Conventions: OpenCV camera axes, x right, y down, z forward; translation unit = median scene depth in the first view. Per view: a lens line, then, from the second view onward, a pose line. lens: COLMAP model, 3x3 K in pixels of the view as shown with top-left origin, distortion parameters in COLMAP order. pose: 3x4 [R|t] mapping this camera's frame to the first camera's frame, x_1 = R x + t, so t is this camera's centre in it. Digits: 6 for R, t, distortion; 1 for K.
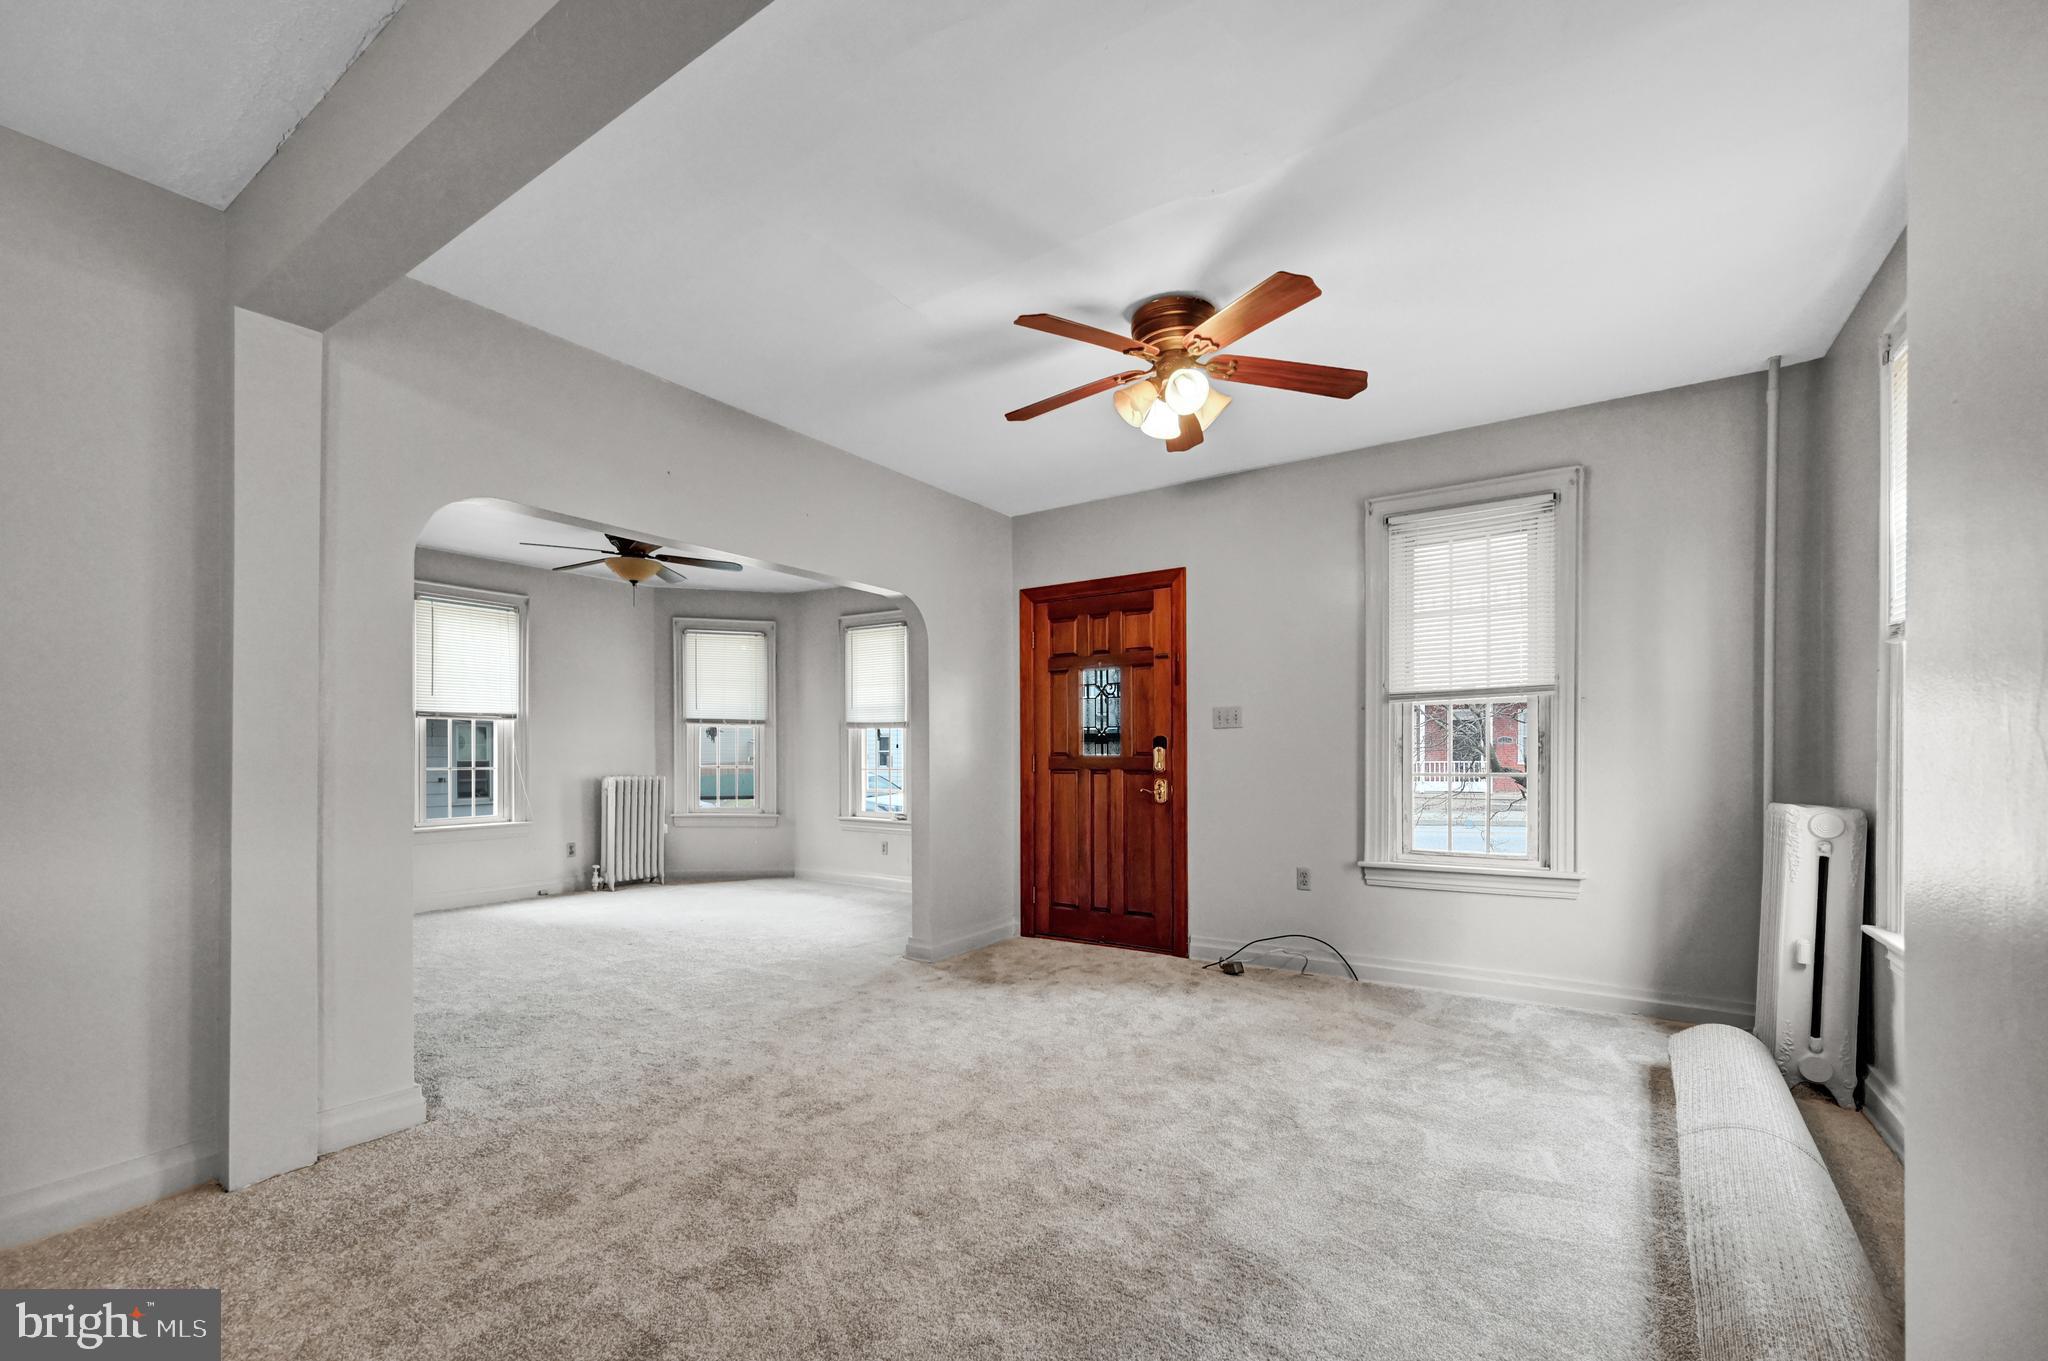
lens RADIAL K [[848.2, 0, 1013.3], [0, 848.2, 747.1], [0, 0, 1]] dist [-0.002824, -0.000365]
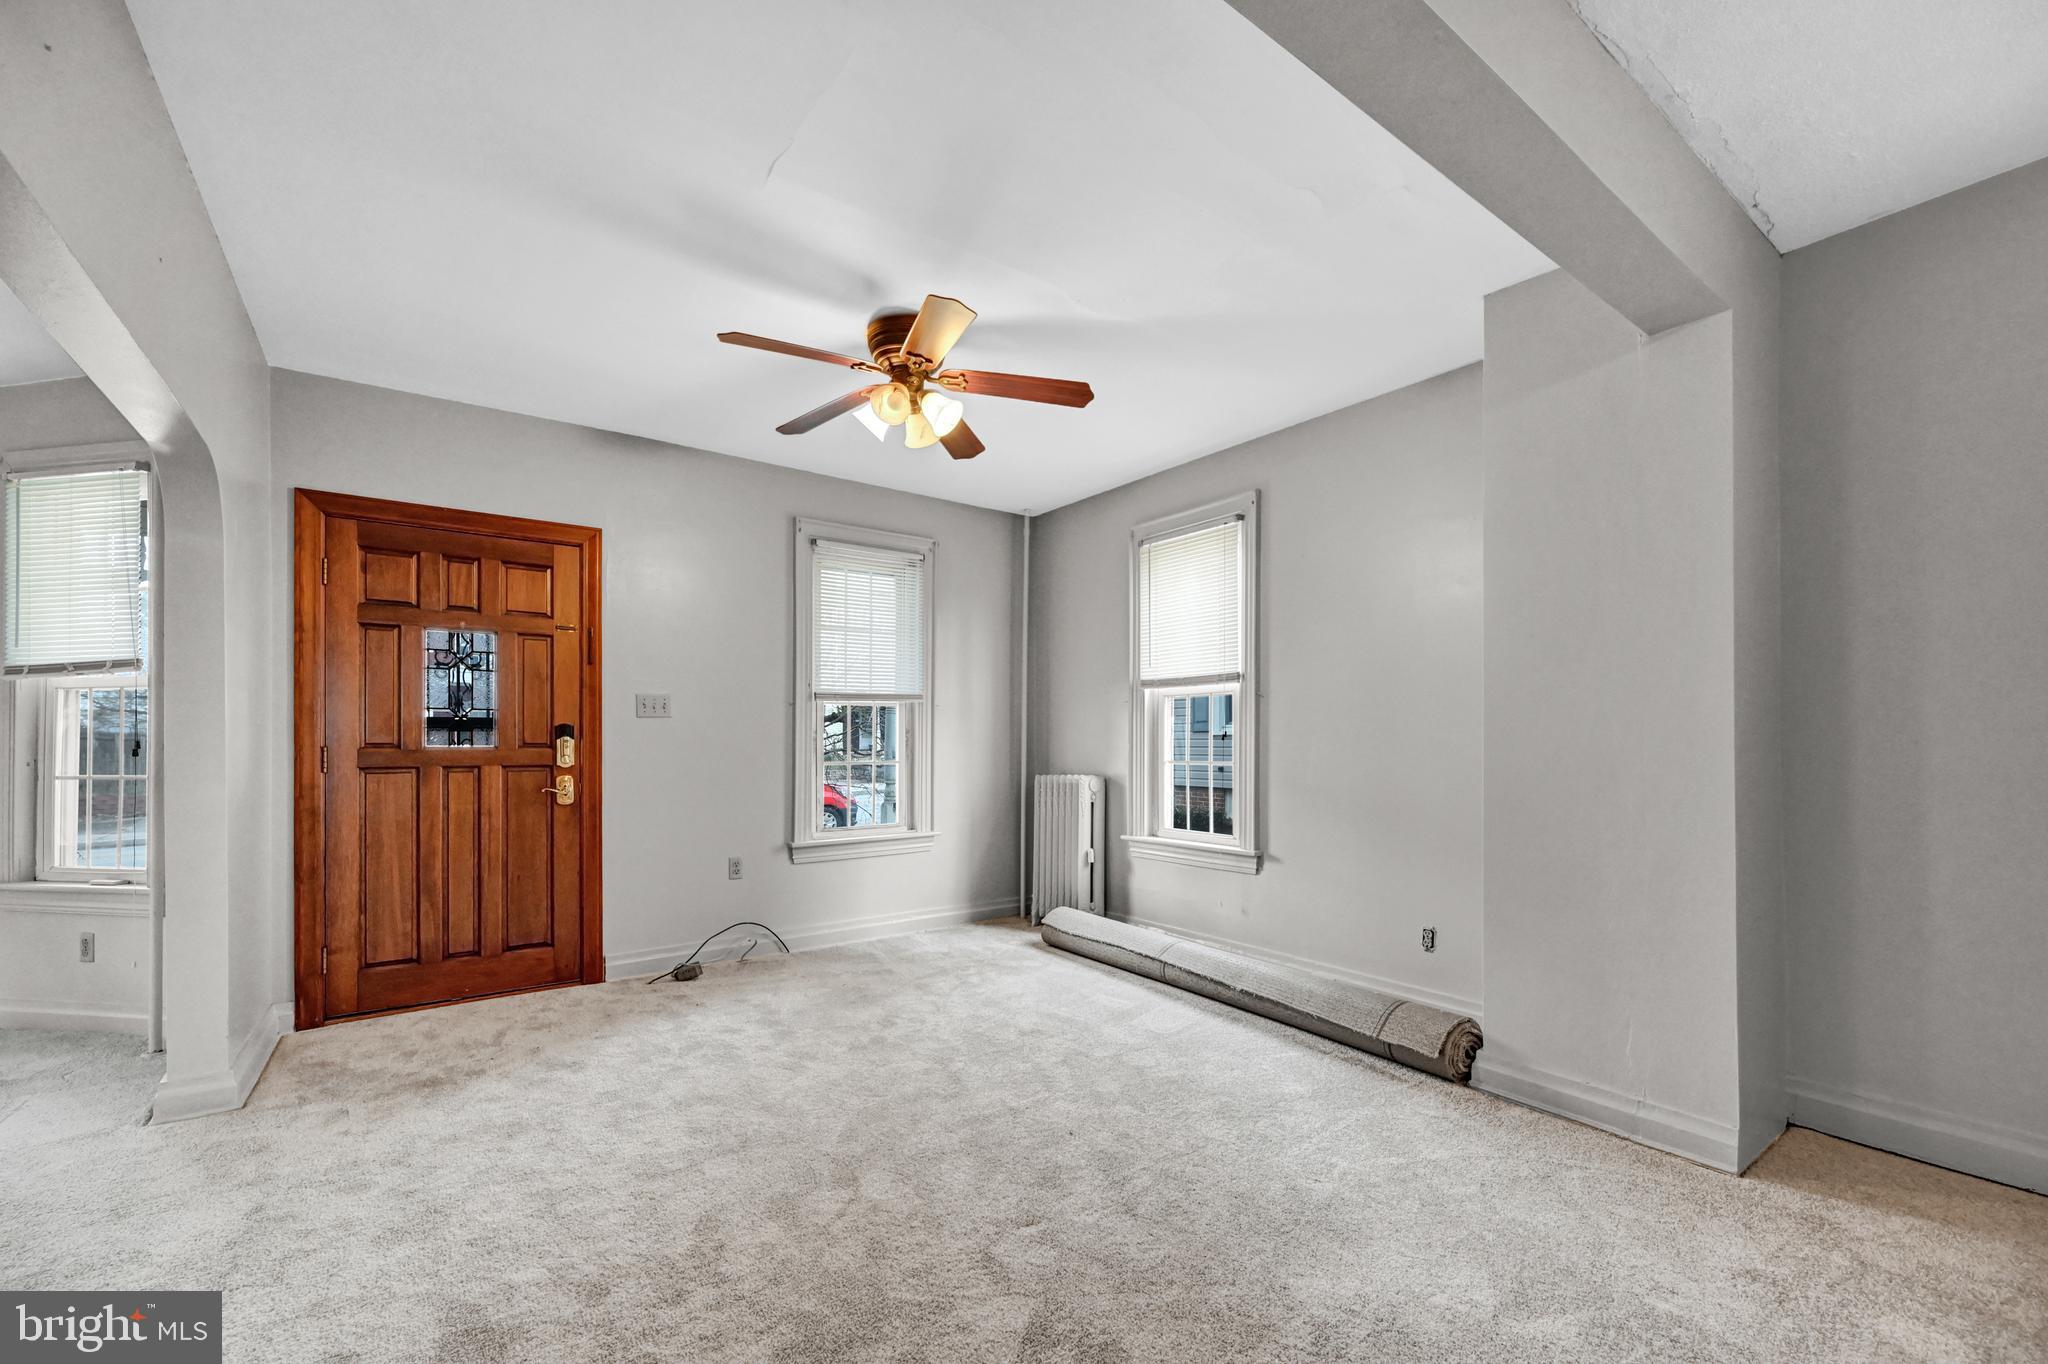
lens RADIAL K [[834.5, 0, 1025.8], [0, 834.5, 738.3], [0, 0, 1]] dist [0.000862, 0.000079]
pose [[0.339644, 0.010881, 0.940491, -0.456689], [-0.005217, 0.999939, -0.009685, 0.006657], [-0.940540, -0.001617, 0.339680, 0.311591]]
